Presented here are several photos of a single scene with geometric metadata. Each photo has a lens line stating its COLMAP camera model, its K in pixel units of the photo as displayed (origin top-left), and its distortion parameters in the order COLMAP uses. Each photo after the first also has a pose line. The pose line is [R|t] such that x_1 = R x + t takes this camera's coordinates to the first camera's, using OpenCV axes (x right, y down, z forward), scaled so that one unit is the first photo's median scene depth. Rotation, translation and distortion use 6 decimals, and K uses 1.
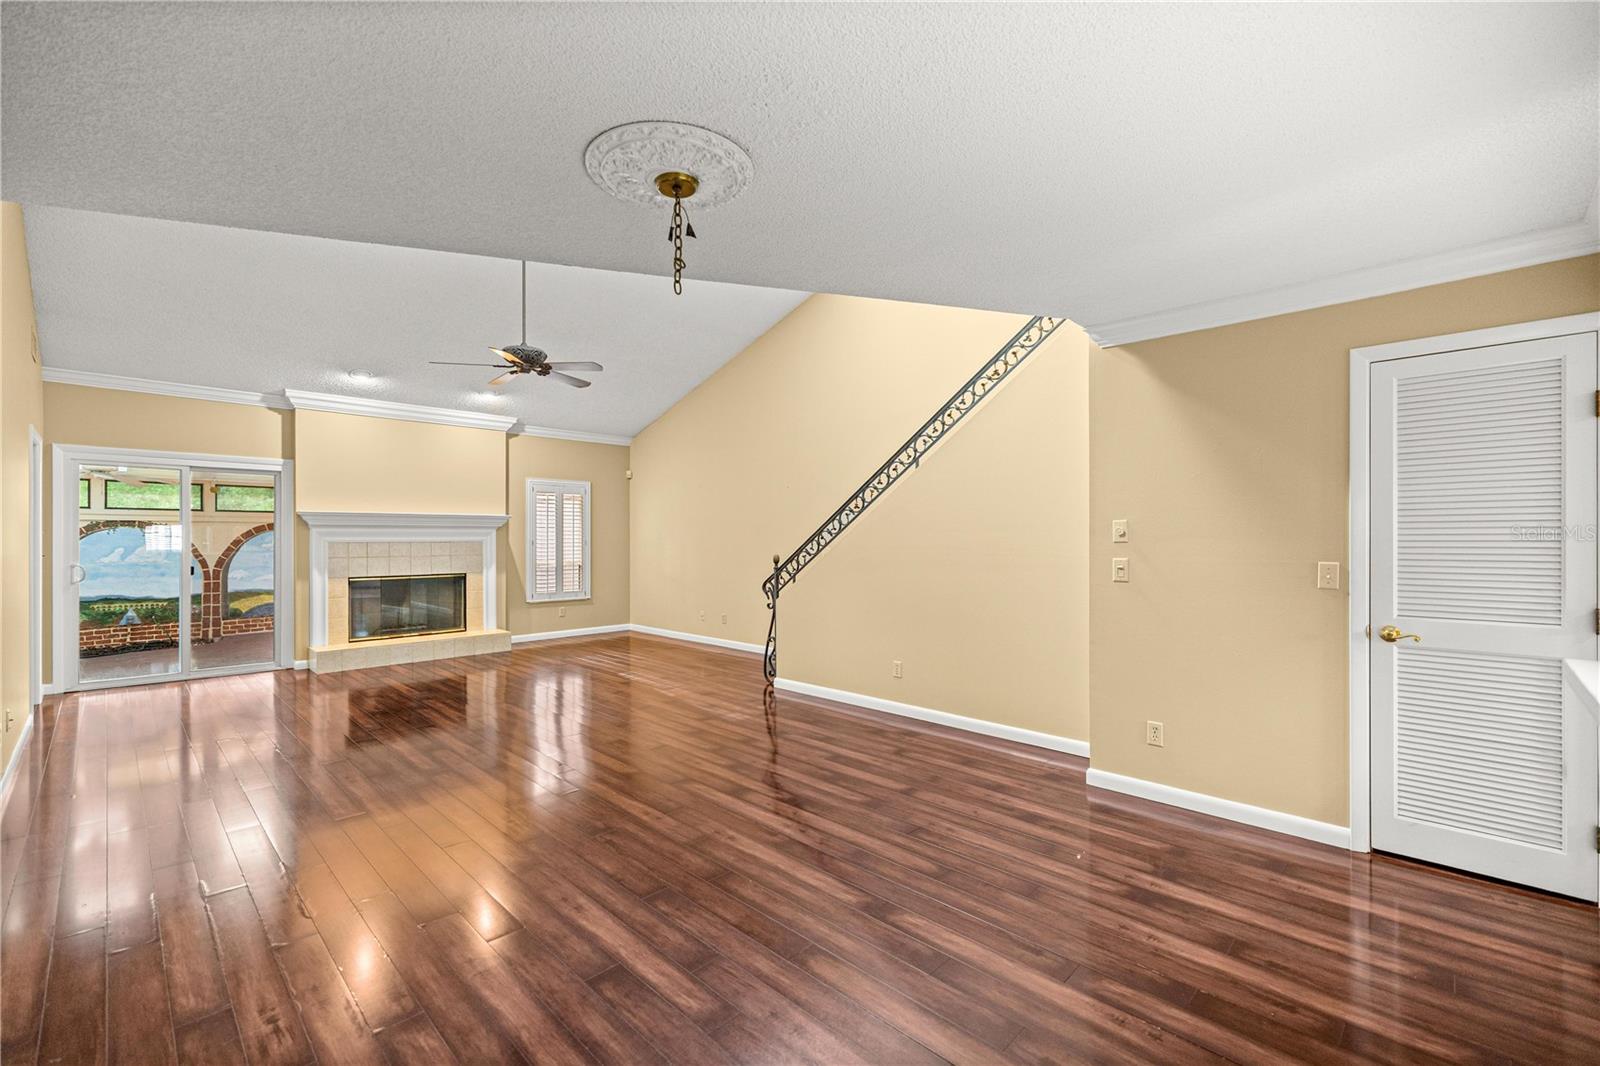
lens RADIAL K [[688.0, 0, 789.1], [0, 688.0, 535.9], [0, 0, 1]] dist [0.004309, 0.000087]
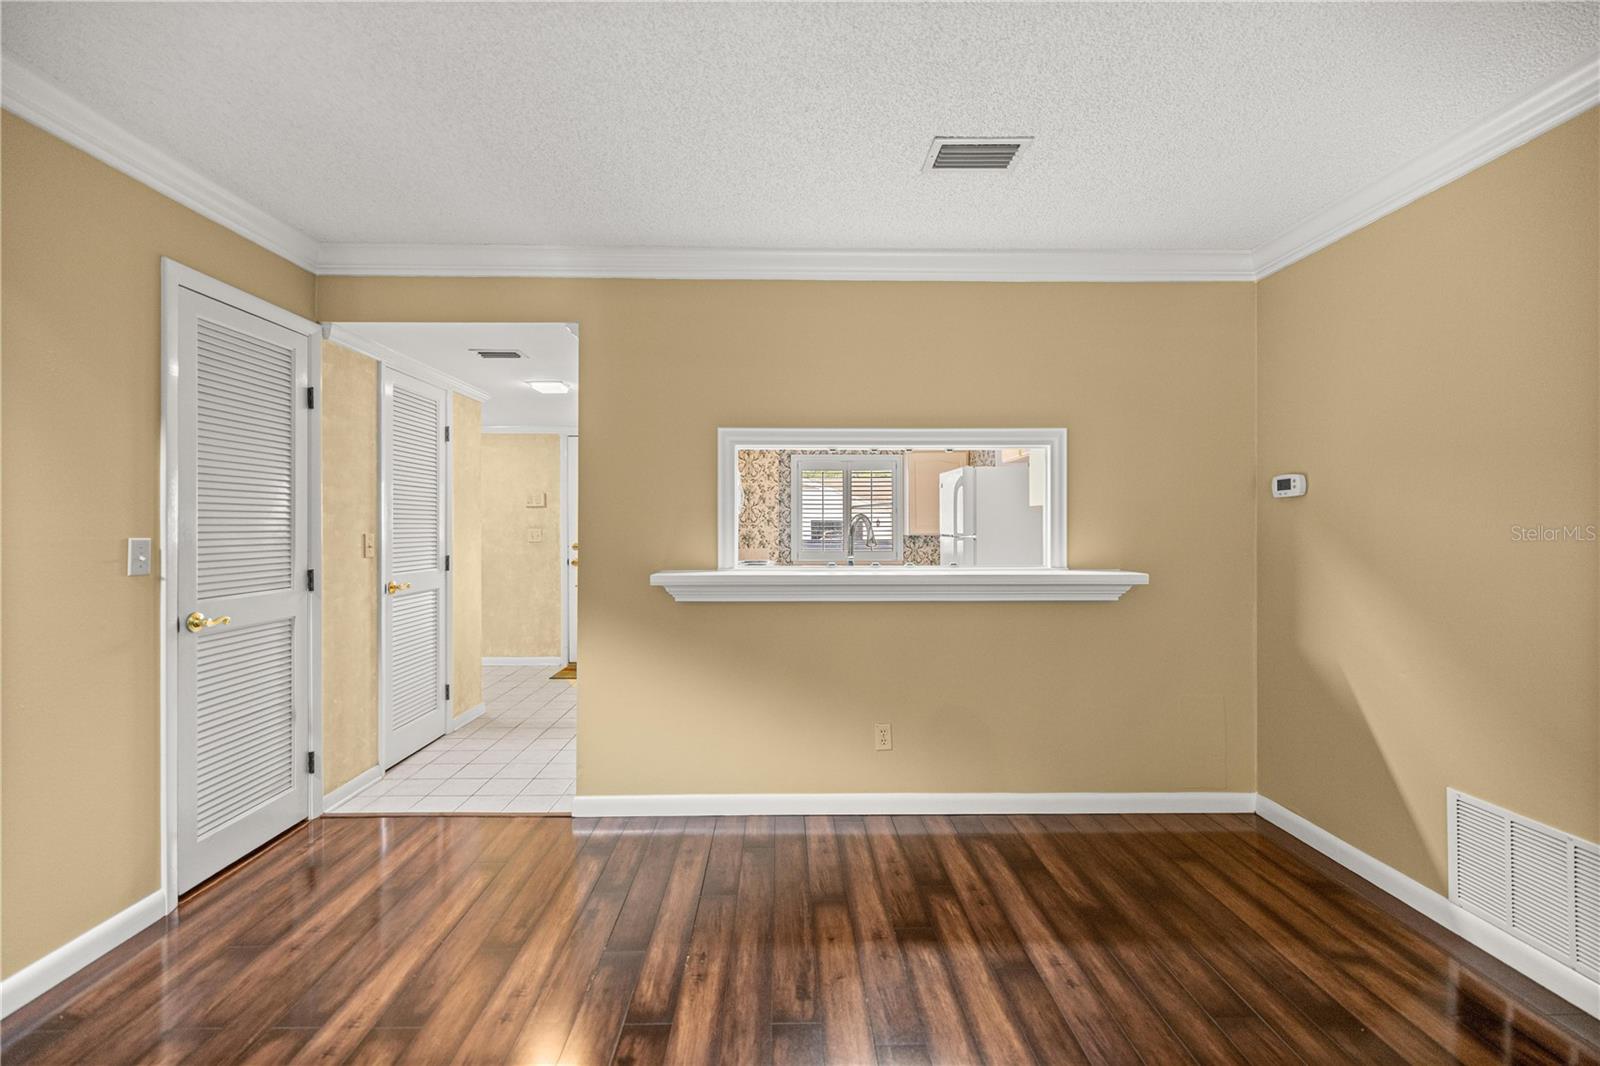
lens RADIAL K [[675.4, 0, 793.8], [0, 675.4, 526.2], [0, 0, 1]] dist [0.011523, 0.000078]
pose [[-0.717456, -0.003055, 0.696597, -0.120430], [-0.006775, 0.999974, -0.002593, 0.013393], [-0.696571, -0.006579, -0.717457, 0.613488]]
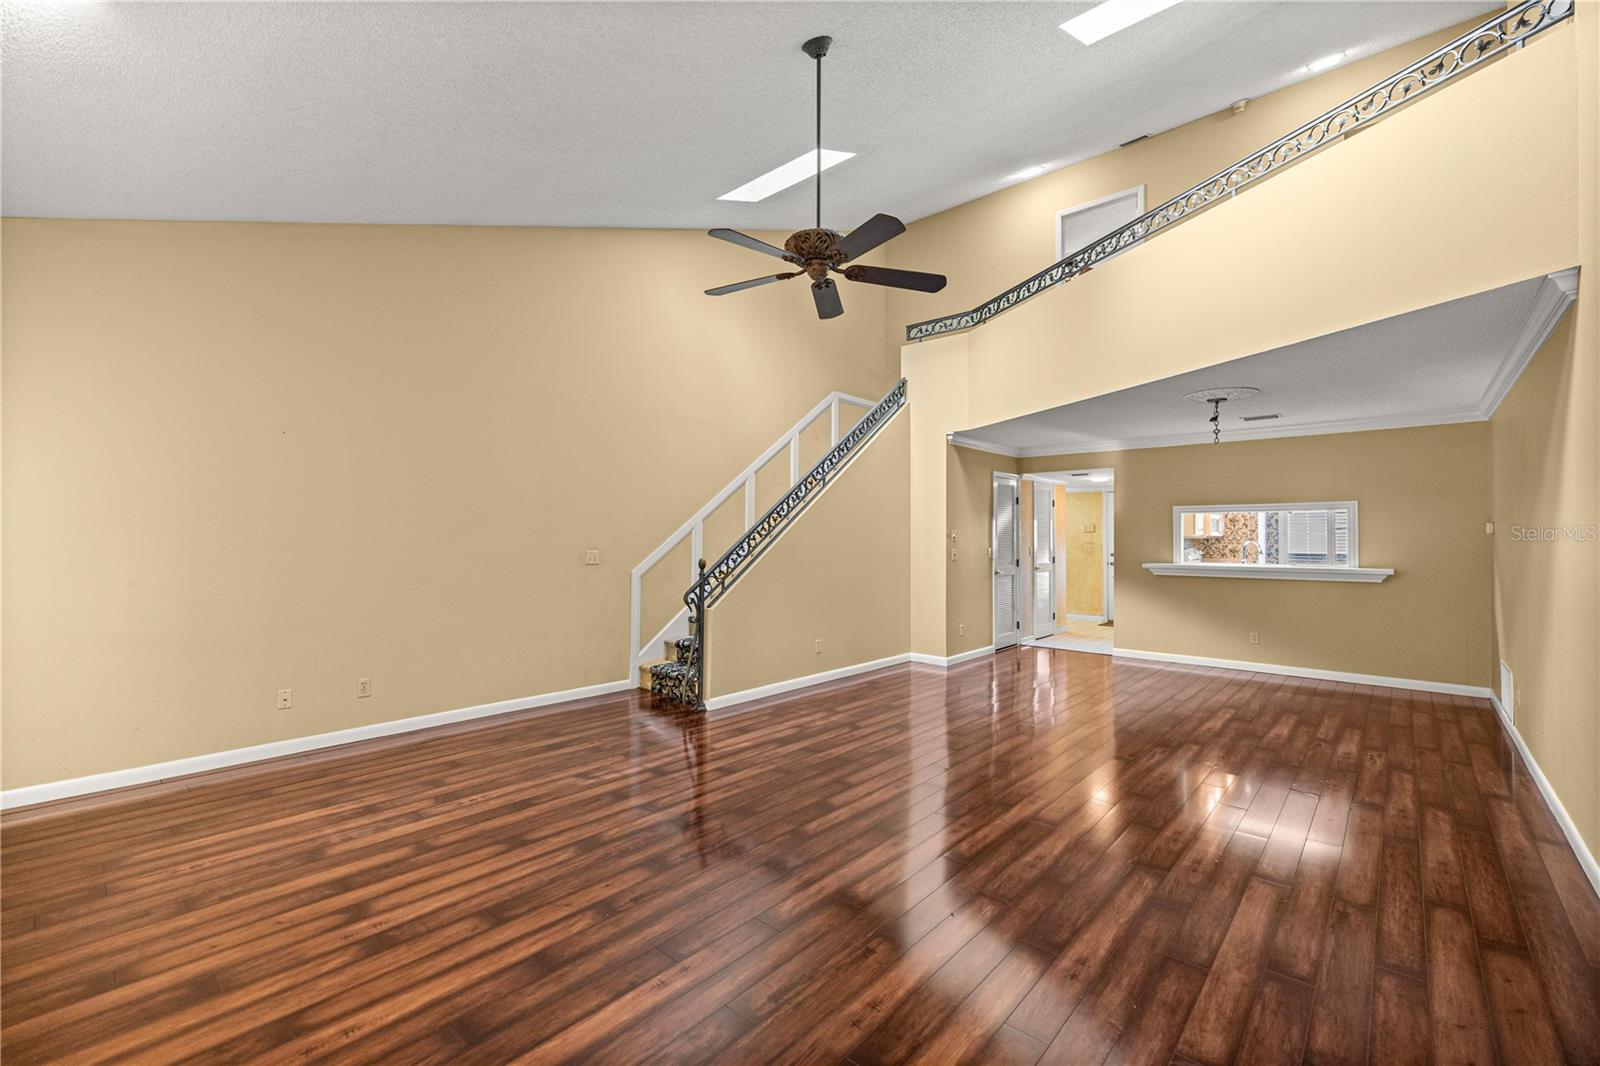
lens RADIAL K [[675.4, 0, 796.3], [0, 675.4, 534.1], [0, 0, 1]] dist [0.011523, 0.000078]
pose [[-0.052612, 0.001746, 0.998614, -1.057359], [-0.006747, 0.999975, -0.002104, -0.003635], [-0.998592, -0.006849, -0.052599, 1.114431]]
